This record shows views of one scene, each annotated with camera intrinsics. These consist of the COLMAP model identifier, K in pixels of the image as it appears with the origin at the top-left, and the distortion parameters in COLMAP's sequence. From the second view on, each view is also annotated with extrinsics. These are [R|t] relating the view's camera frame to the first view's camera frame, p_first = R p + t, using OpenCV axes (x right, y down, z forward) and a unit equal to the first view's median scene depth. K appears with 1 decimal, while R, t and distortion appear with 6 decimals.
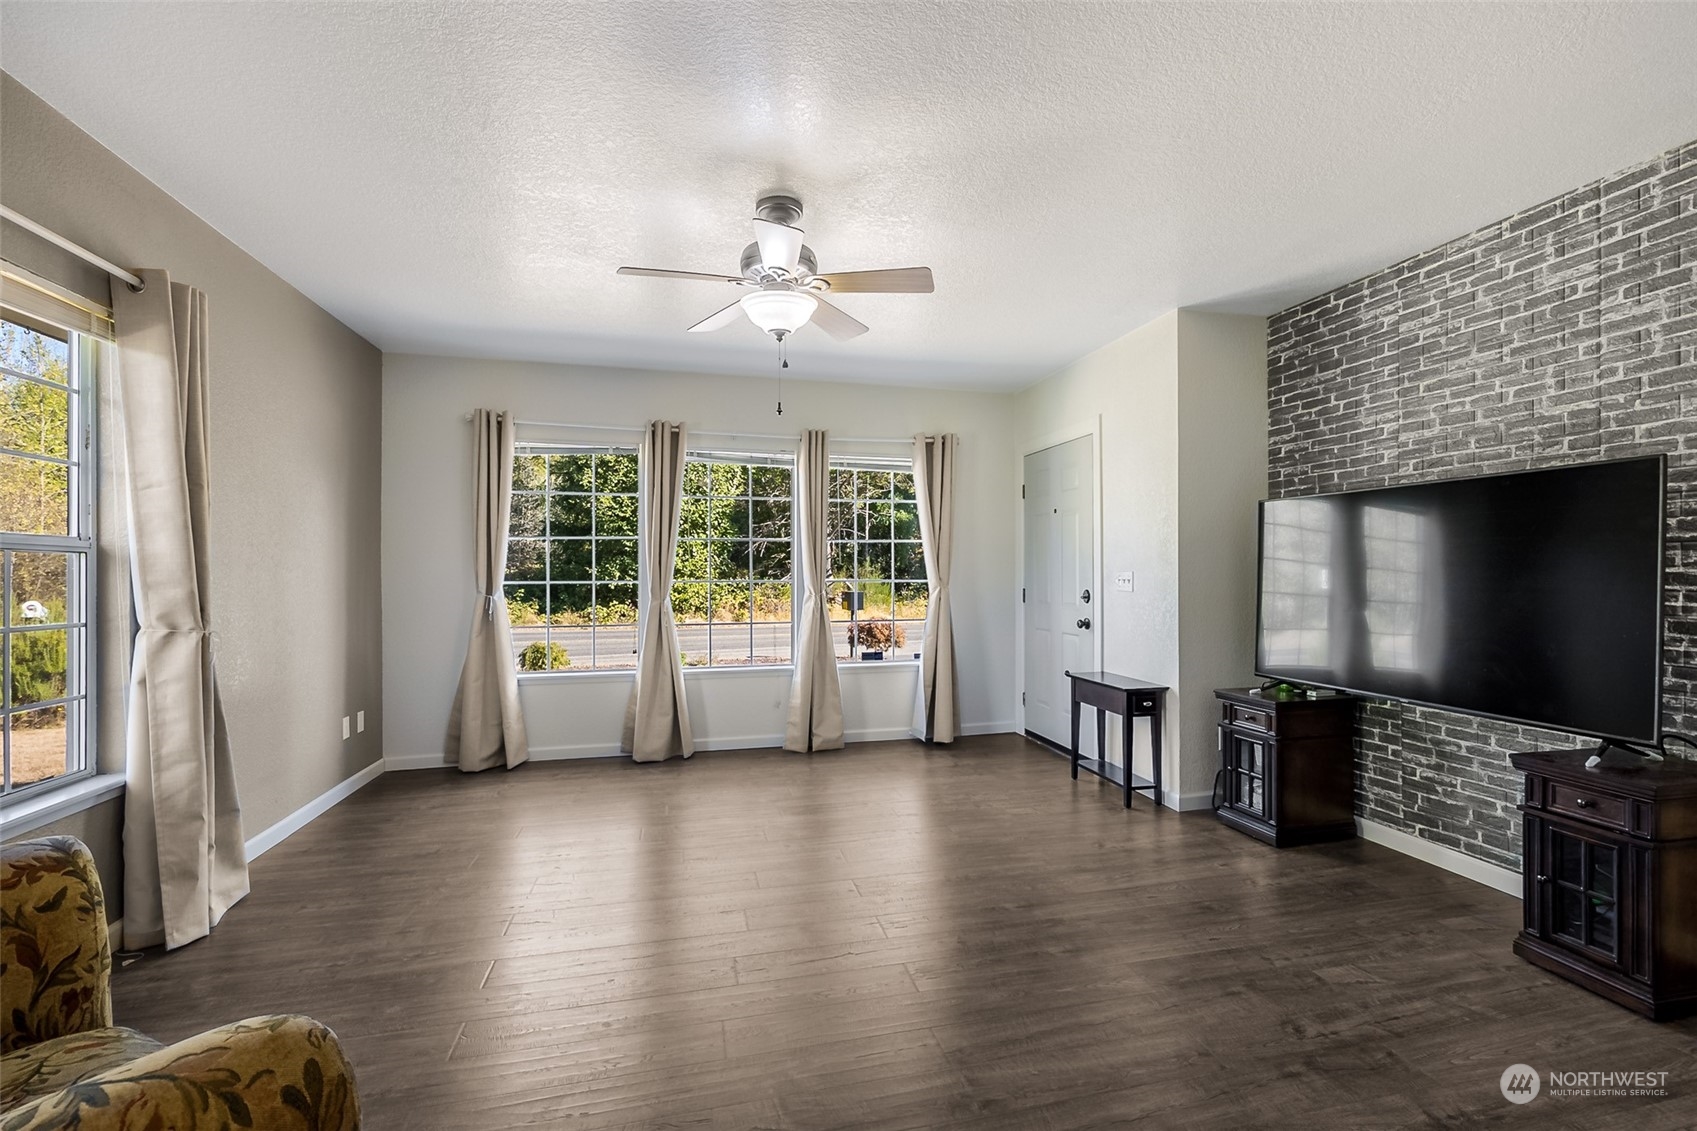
lens RADIAL K [[718.2, 0, 860.0], [0, 718.2, 572.2], [0, 0, 1]] dist [-0.000245, 0.000036]
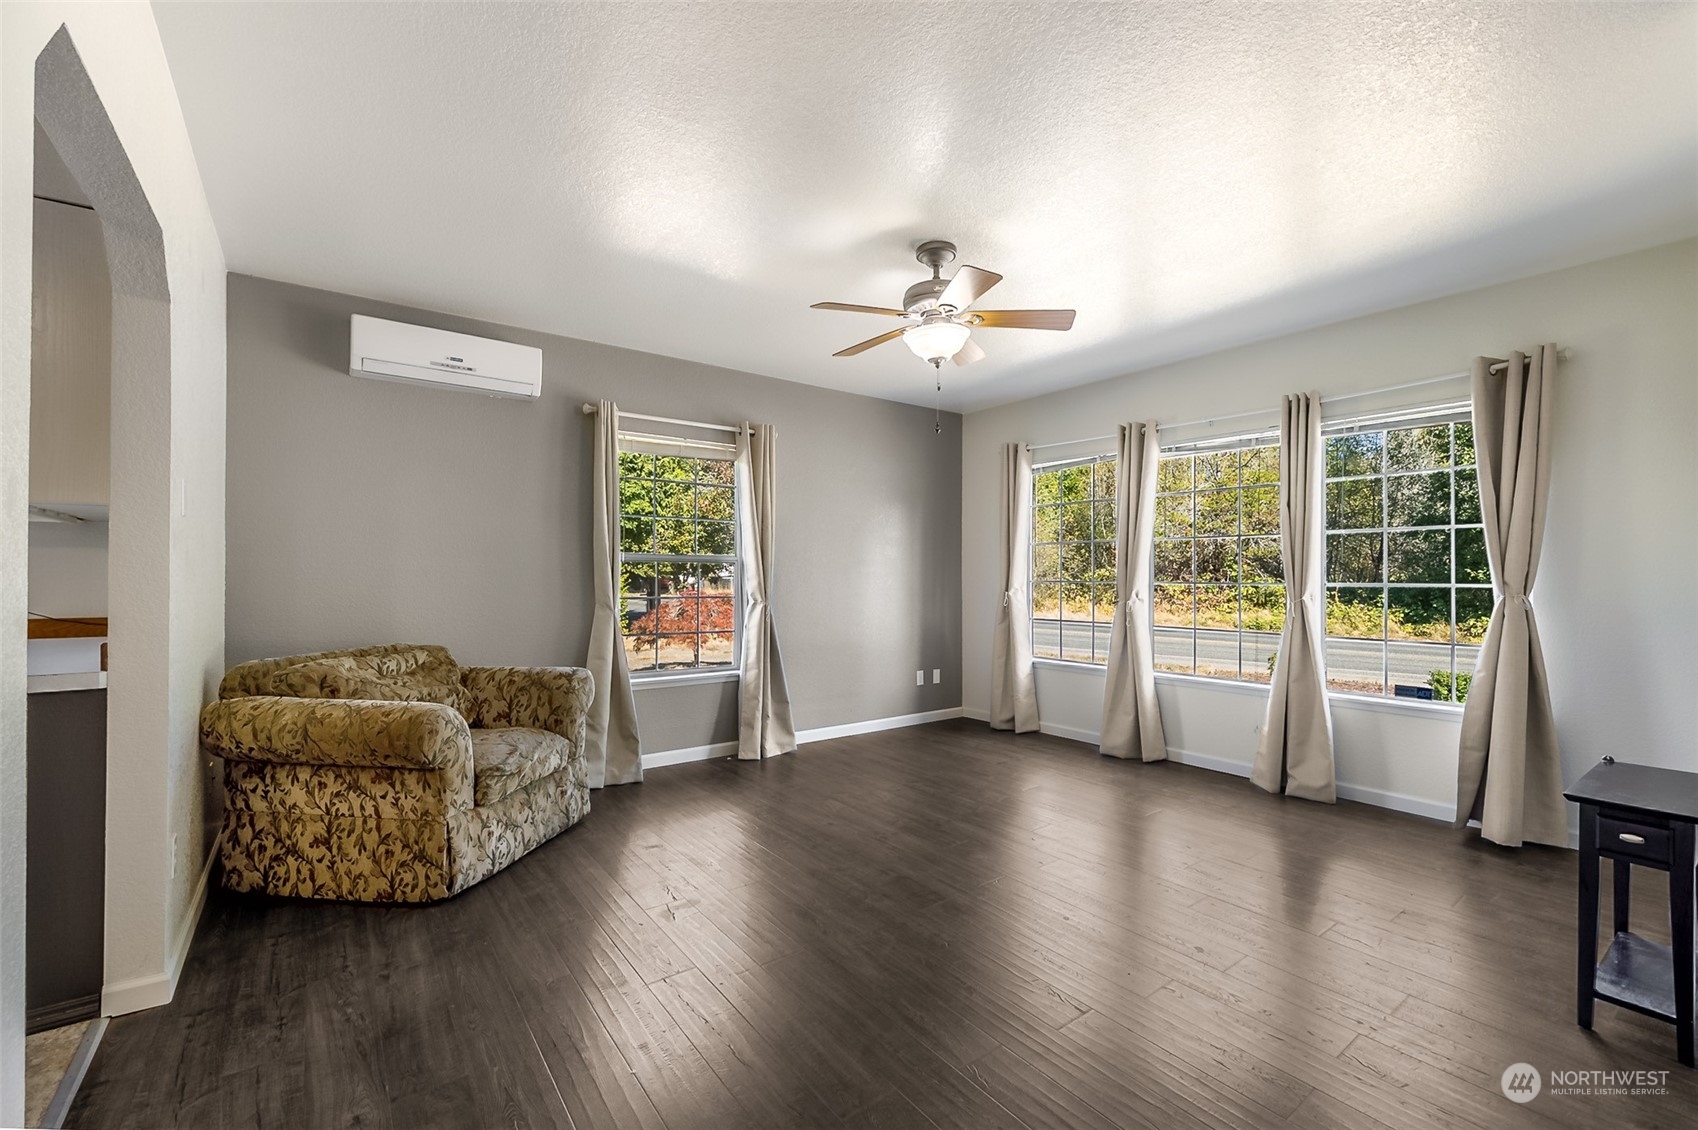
lens RADIAL K [[718.6, 0, 860.5], [0, 718.6, 571.7], [0, 0, 1]] dist [-0.000245, 0.000036]
pose [[0.393433, -0.003031, -0.919348, 0.504670], [-0.001856, 0.999990, -0.004090, 0.002789], [0.919352, 0.003315, 0.393423, 0.251881]]
